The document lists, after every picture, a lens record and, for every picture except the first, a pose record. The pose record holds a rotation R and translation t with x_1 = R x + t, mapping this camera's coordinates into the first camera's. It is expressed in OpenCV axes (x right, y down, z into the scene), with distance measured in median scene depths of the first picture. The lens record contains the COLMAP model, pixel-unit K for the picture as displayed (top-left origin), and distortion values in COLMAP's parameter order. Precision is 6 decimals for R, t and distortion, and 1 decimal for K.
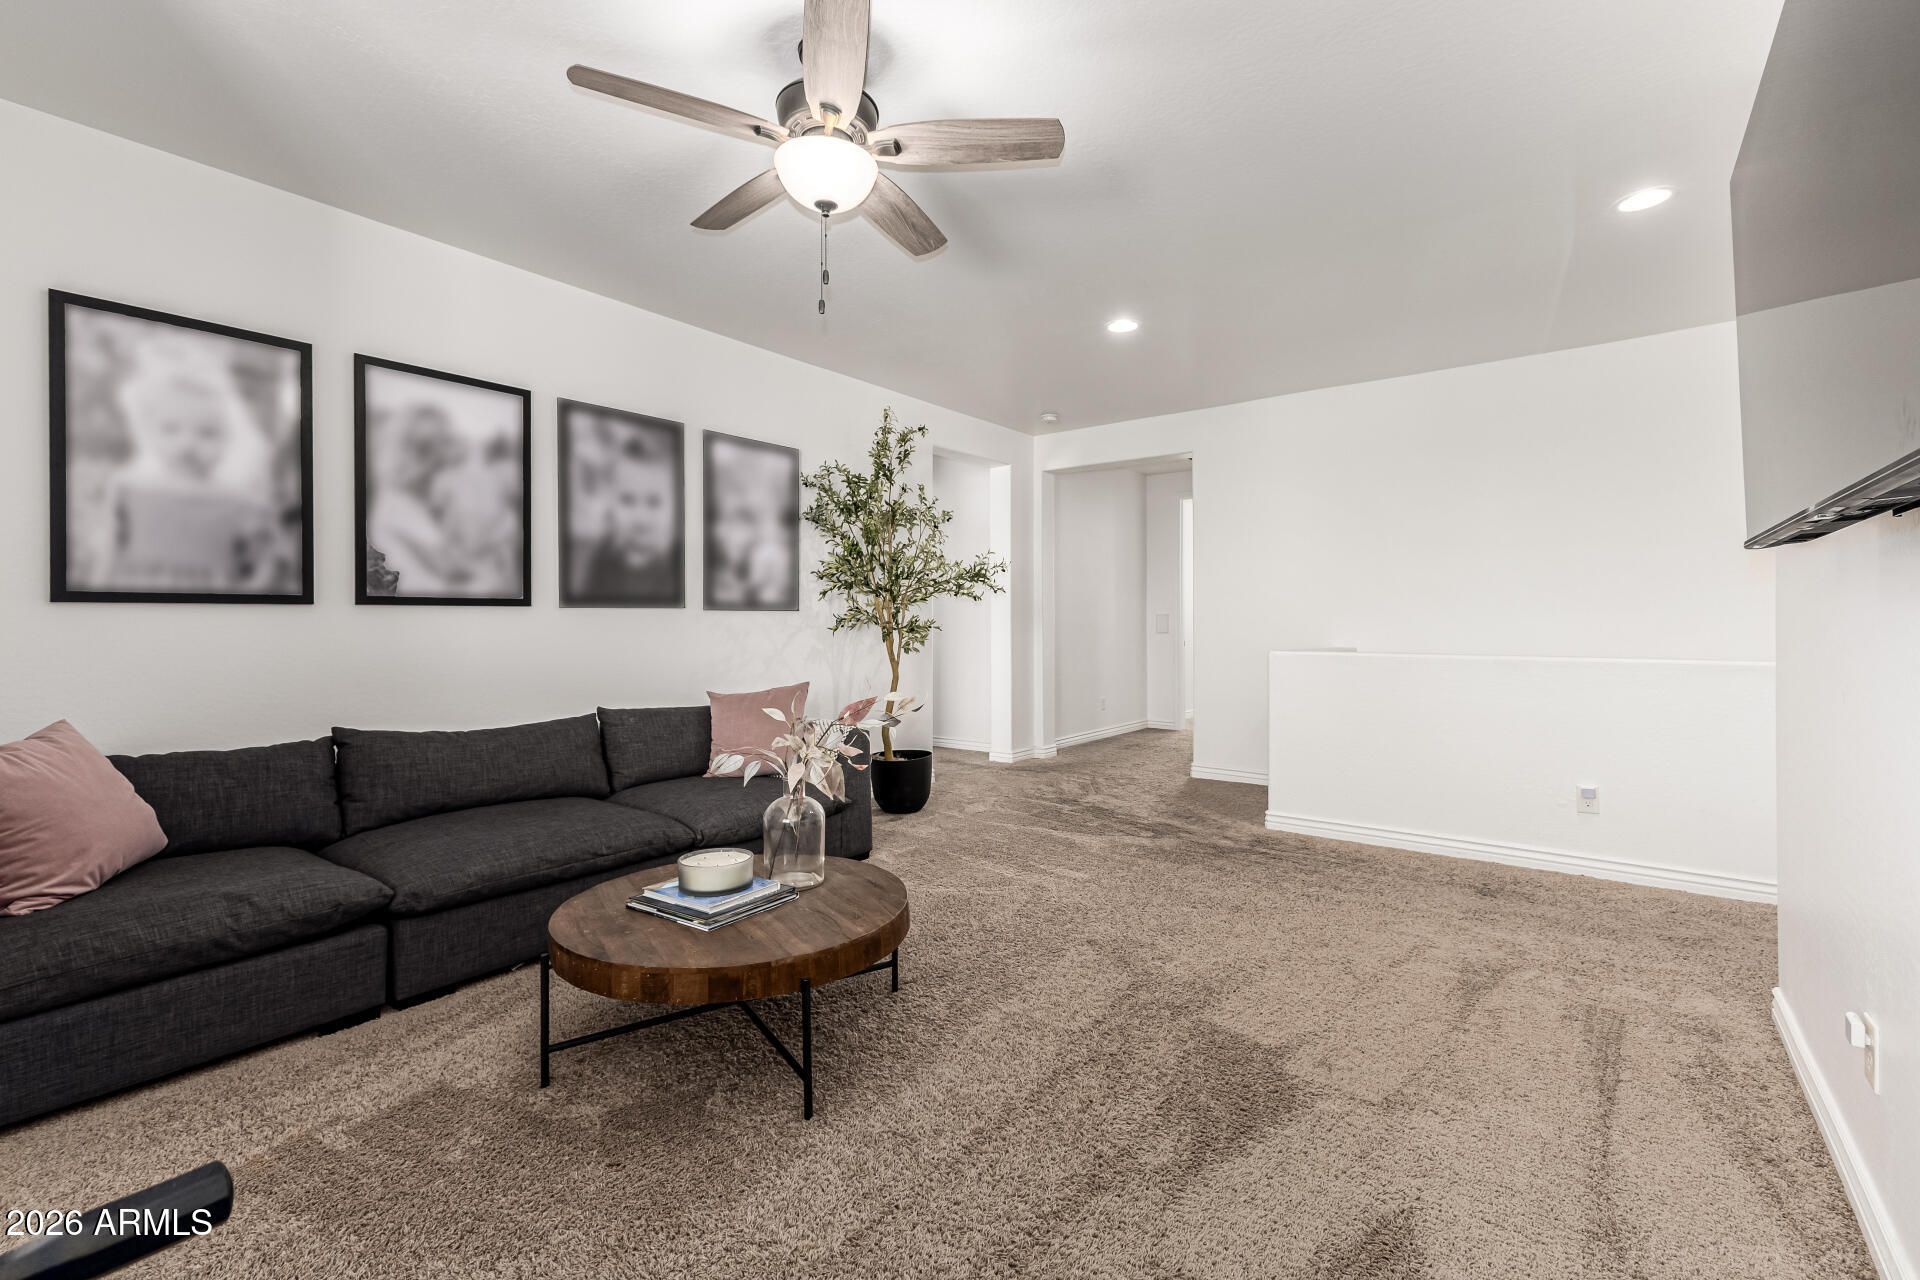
lens RADIAL K [[825.7, 0, 959.6], [0, 825.7, 611.1], [0, 0, 1]] dist [0.000815, 0.000137]
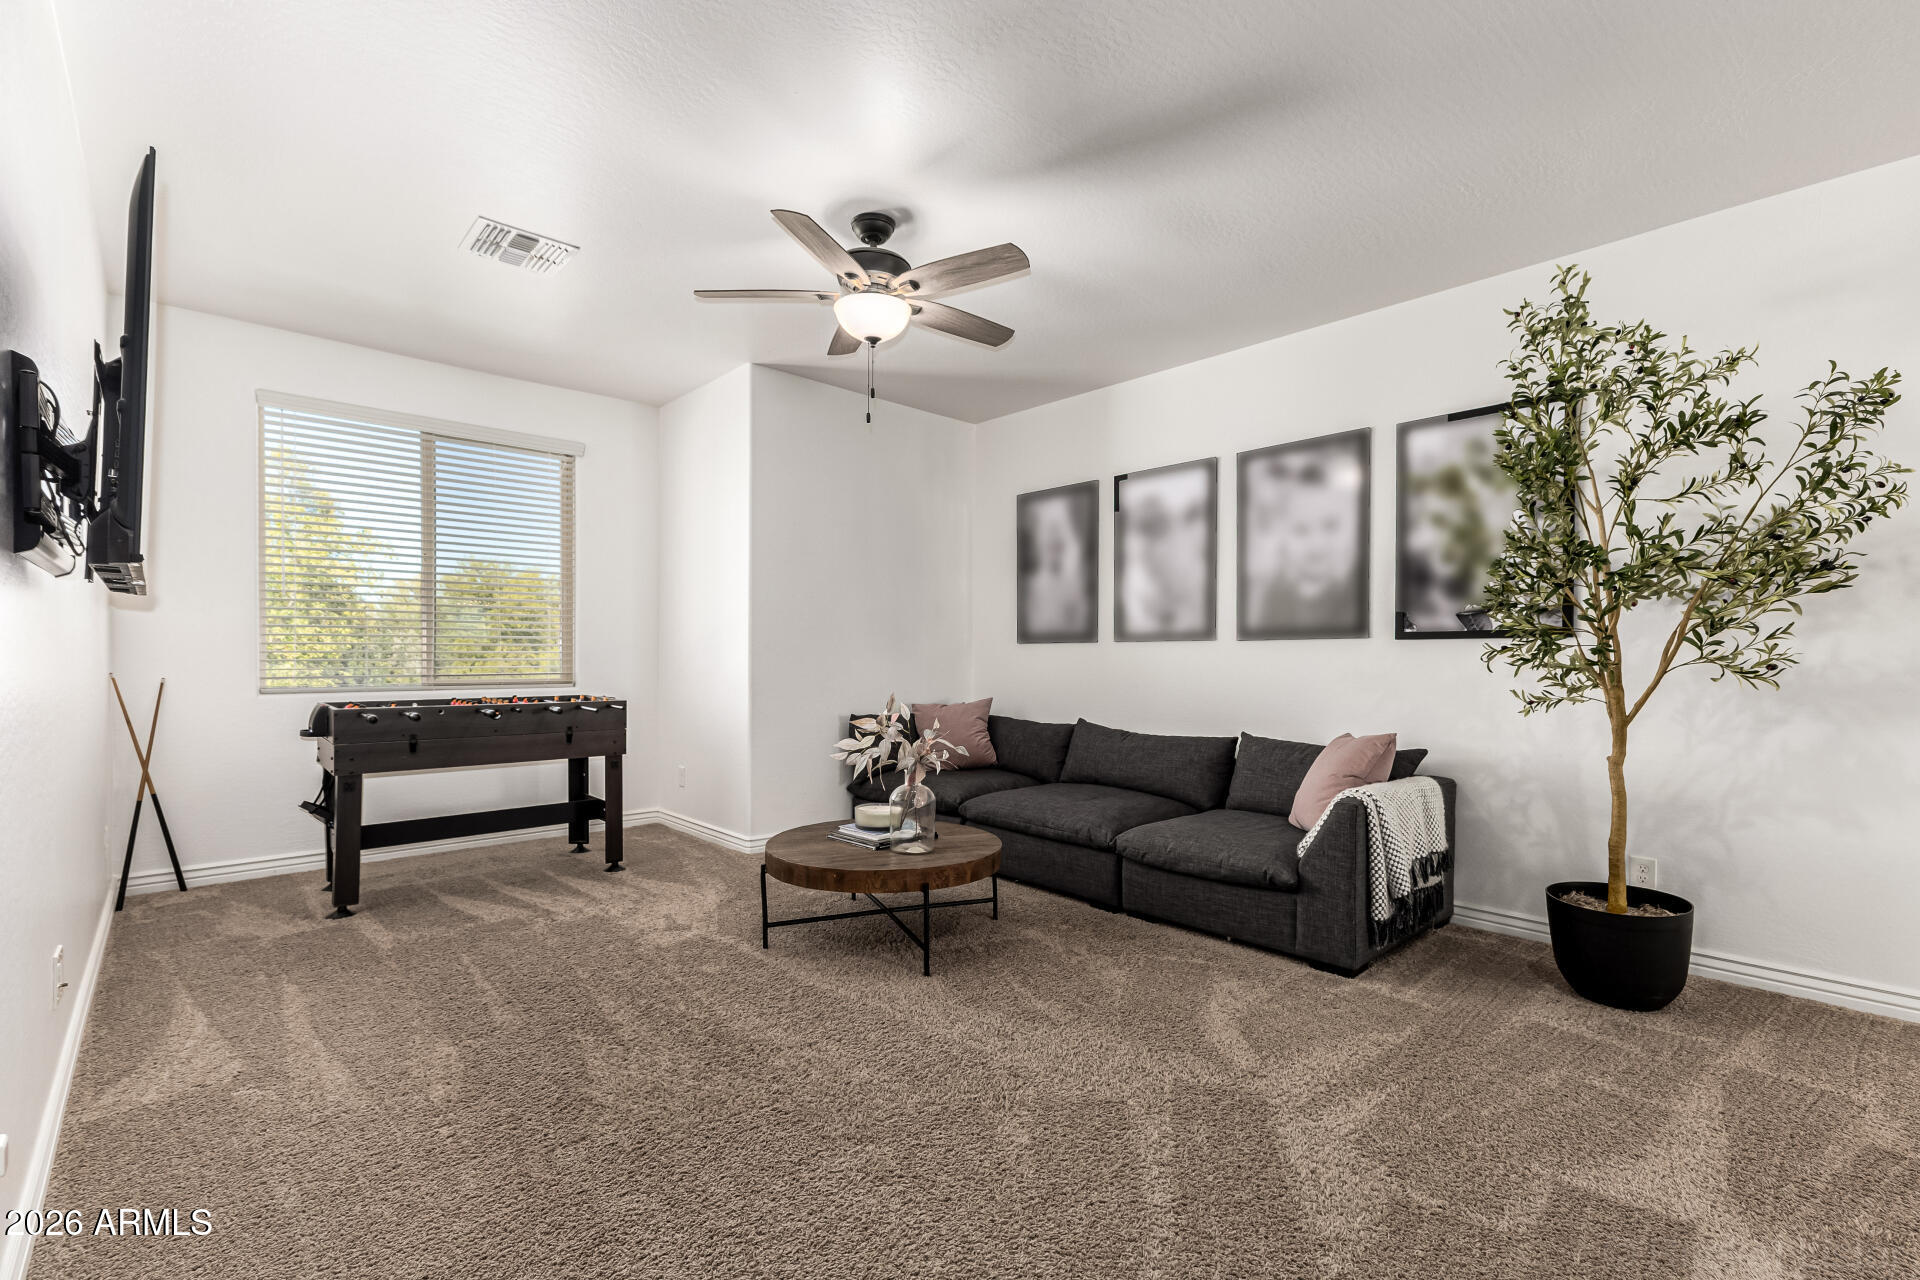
lens RADIAL K [[816.7, 0, 959.9], [0, 816.7, 668.3], [0, 0, 1]] dist [0.000079, 0.000012]
pose [[-0.180599, 0.018028, -0.983392, 0.698989], [0.001387, 0.999836, 0.018074, 0.013809], [0.983556, 0.001900, -0.180594, 0.851784]]
